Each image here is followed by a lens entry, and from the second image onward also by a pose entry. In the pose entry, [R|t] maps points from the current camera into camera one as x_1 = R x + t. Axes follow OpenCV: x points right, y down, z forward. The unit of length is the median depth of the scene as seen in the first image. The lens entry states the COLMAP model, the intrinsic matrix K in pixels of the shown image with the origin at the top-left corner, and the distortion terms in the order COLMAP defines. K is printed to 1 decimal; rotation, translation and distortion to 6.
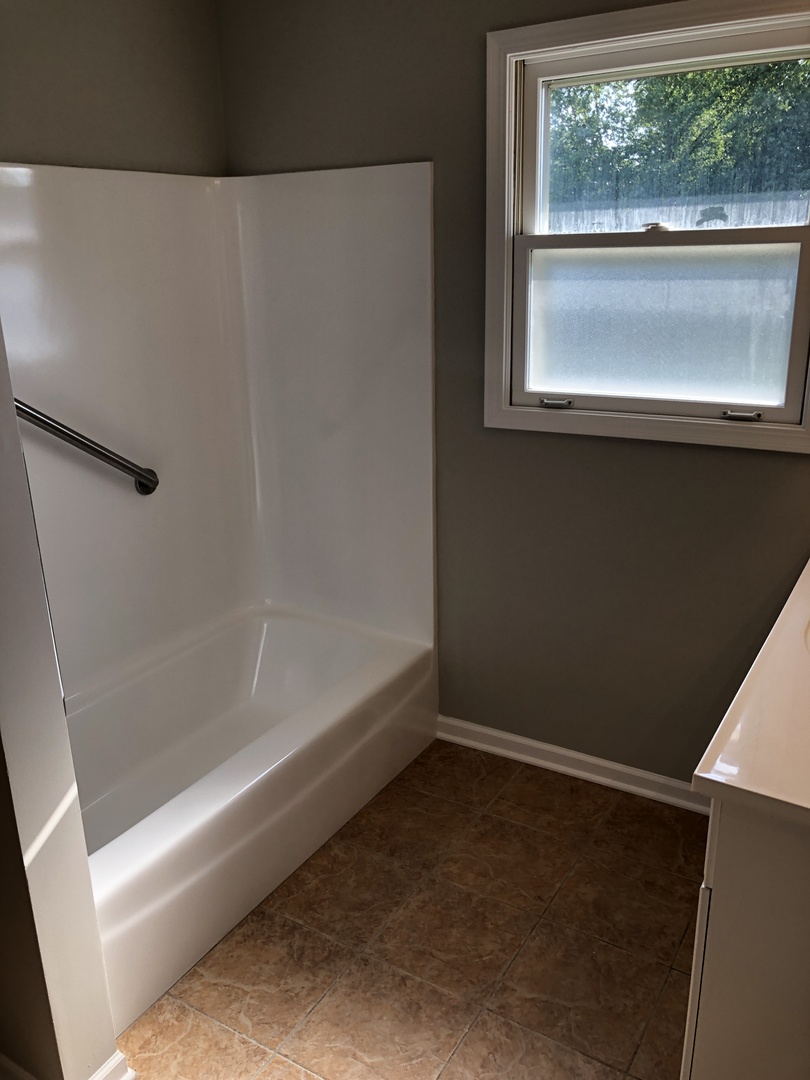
lens RADIAL K [[884.4, 0, 410.1], [0, 884.4, 543.1], [0, 0, 1]] dist [0.040784, -0.033247]
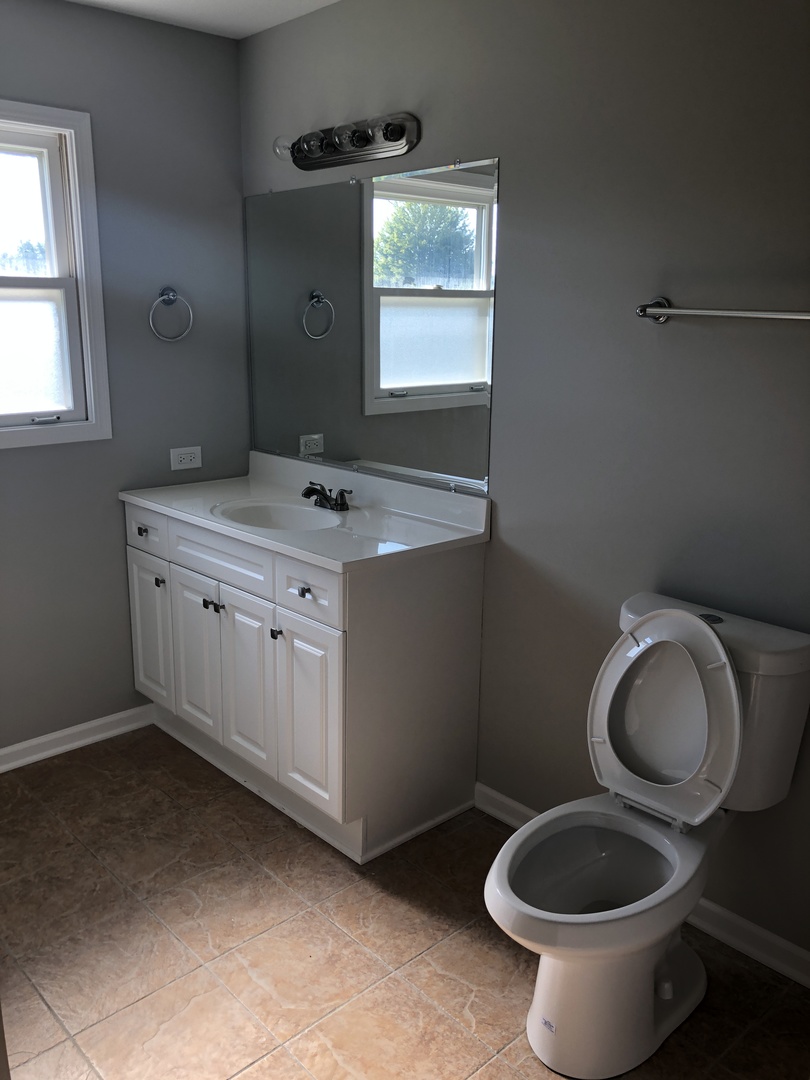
lens RADIAL K [[884.4, 0, 414.2], [0, 884.4, 540.3], [0, 0, 1]] dist [0.040784, -0.033247]
pose [[0.273552, -0.231453, 0.933595, -0.832093], [0.281631, 0.947352, 0.152343, -0.028035], [-0.919703, 0.221255, 0.324334, 0.148969]]
